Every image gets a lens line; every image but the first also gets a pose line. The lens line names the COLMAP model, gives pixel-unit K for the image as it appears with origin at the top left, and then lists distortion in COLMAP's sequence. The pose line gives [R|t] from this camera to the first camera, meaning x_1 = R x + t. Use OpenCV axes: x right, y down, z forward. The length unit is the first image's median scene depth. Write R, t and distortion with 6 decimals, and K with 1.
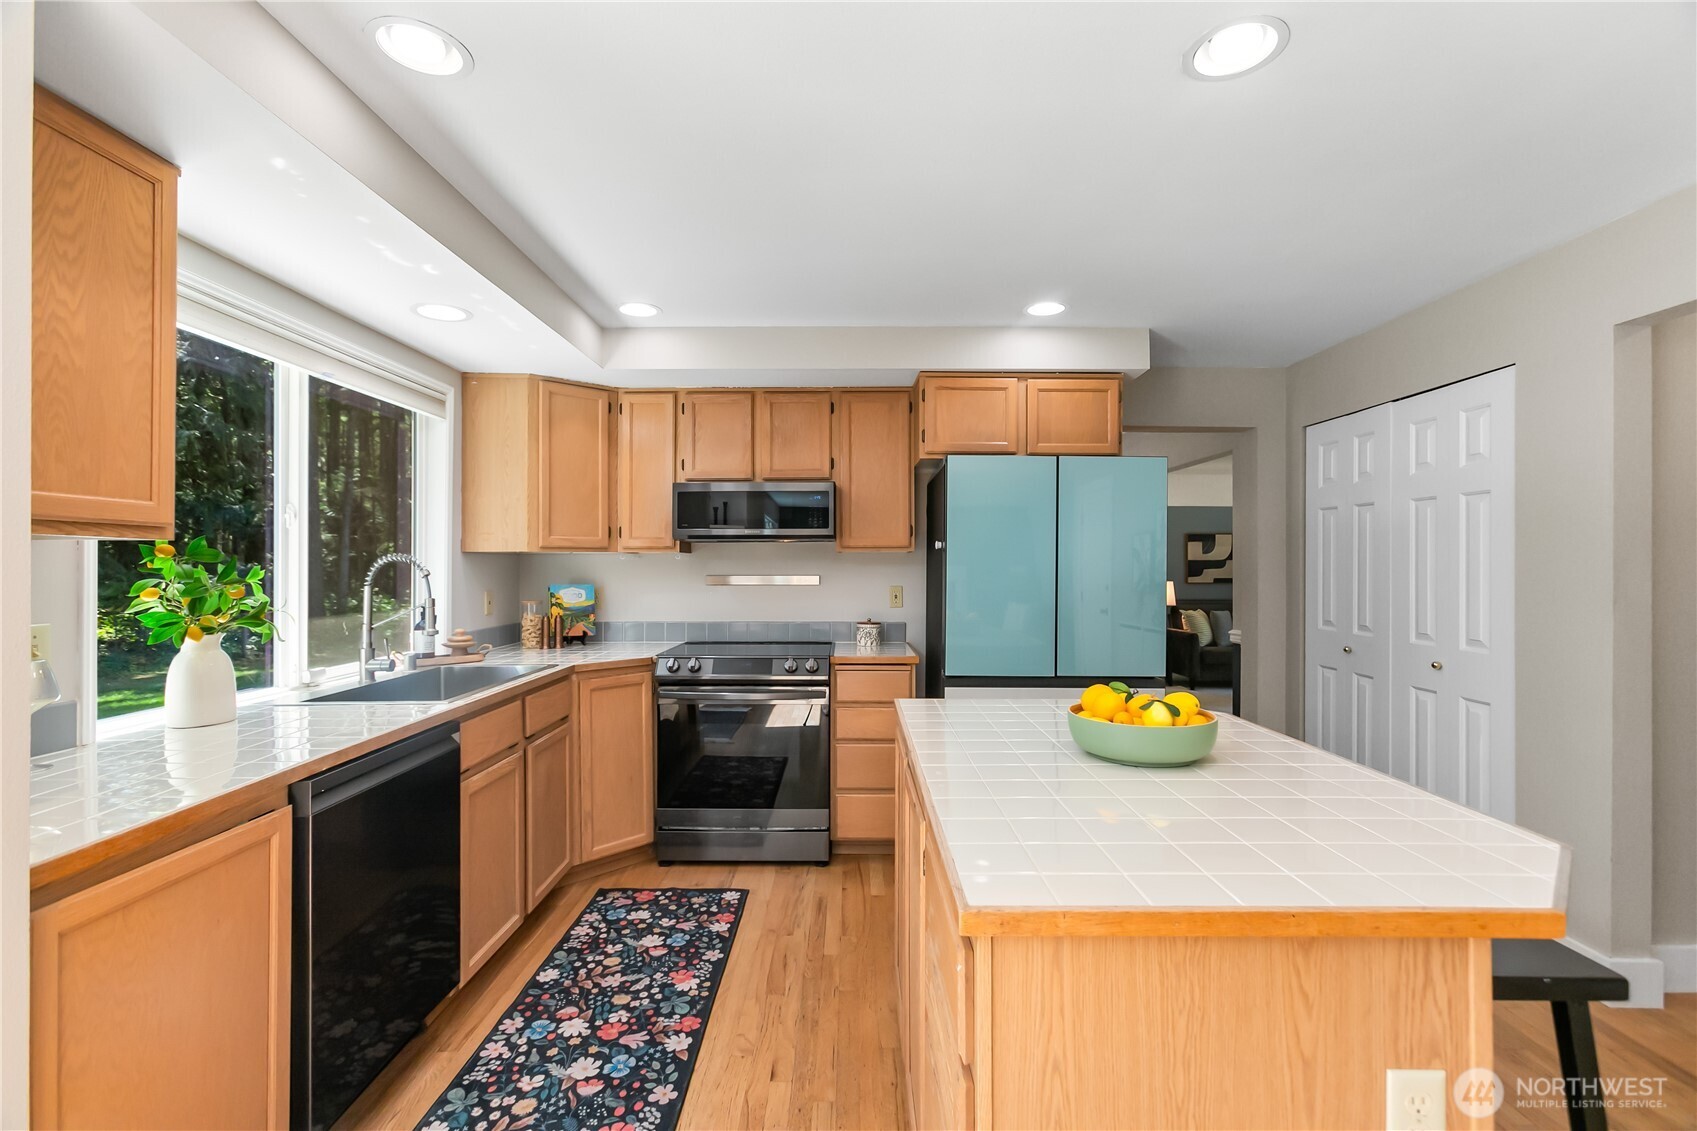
lens RADIAL K [[750.6, 0, 859.5], [0, 750.6, 551.7], [0, 0, 1]] dist [-0.002891, 0.007259]
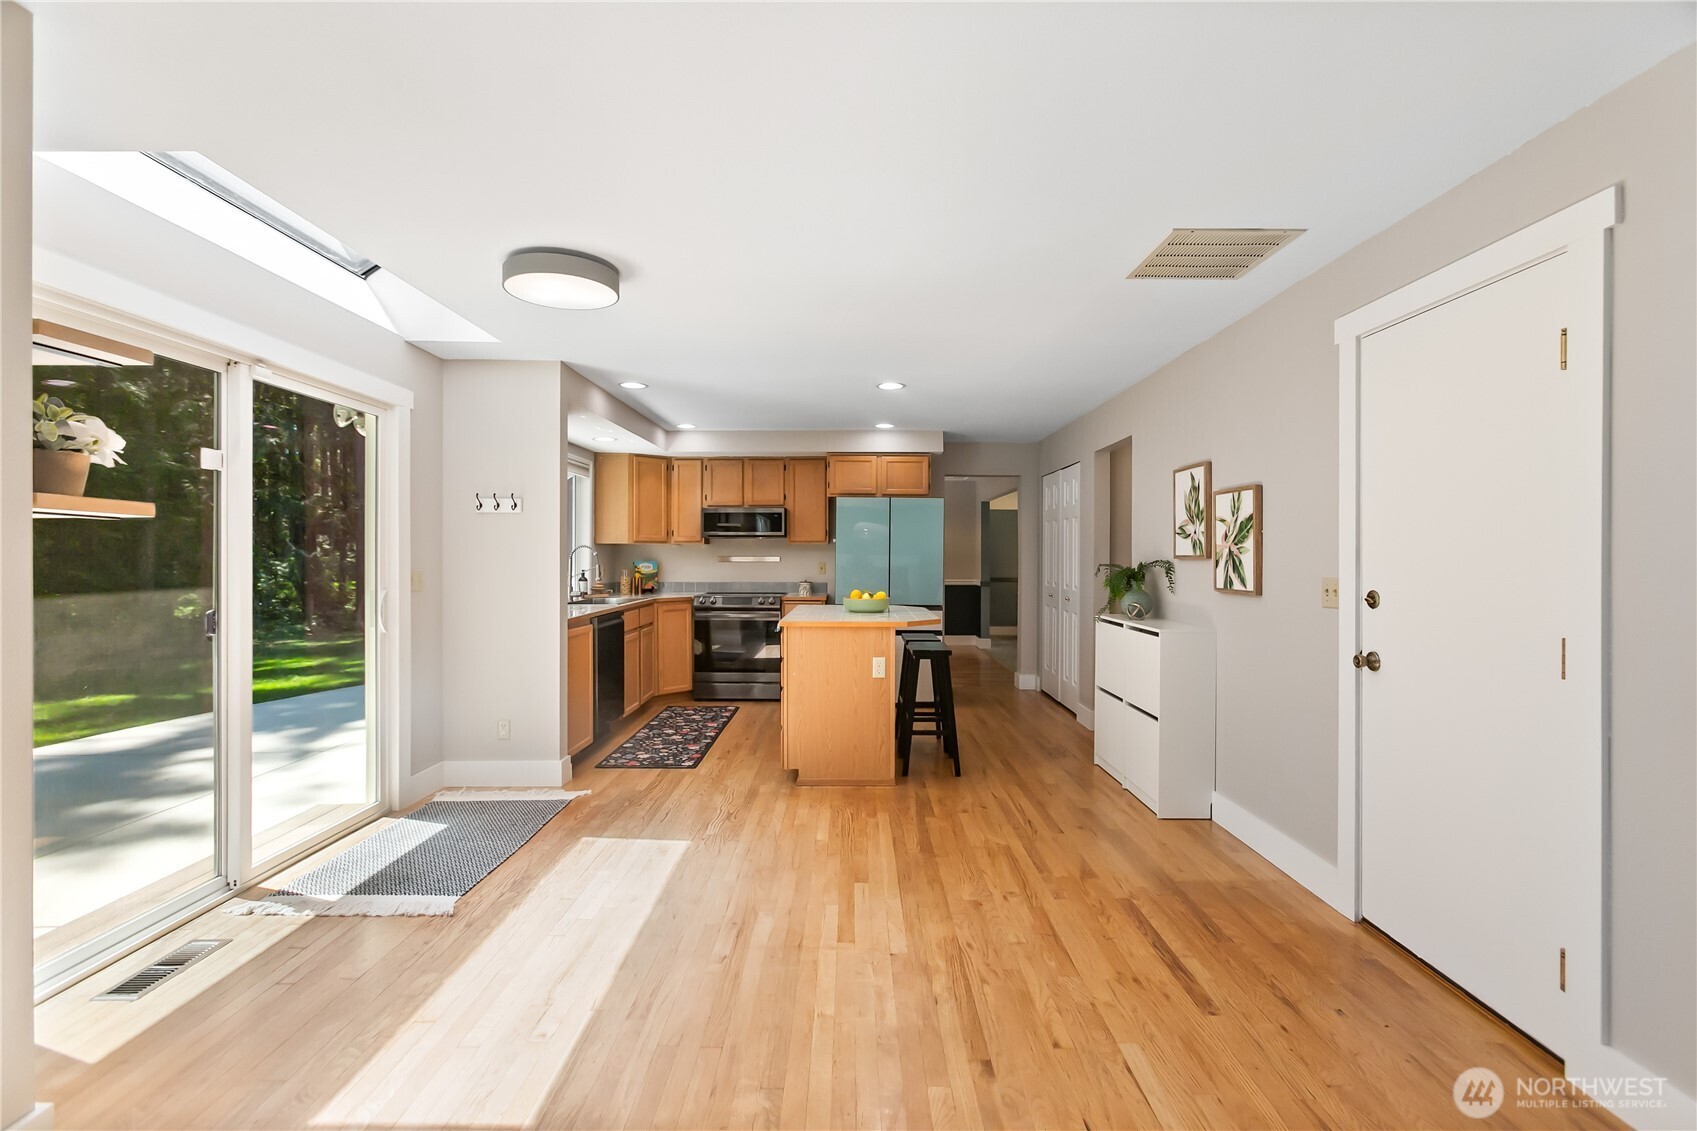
lens RADIAL K [[750.6, 0, 859.5], [0, 750.6, 551.7], [0, 0, 1]] dist [-0.002891, 0.007259]
pose [[0.999998, 0.002162, 0.000121, 0.155222], [-0.002164, 0.999914, 0.012935, -0.005041], [-0.000093, -0.012935, 0.999916, -0.912685]]
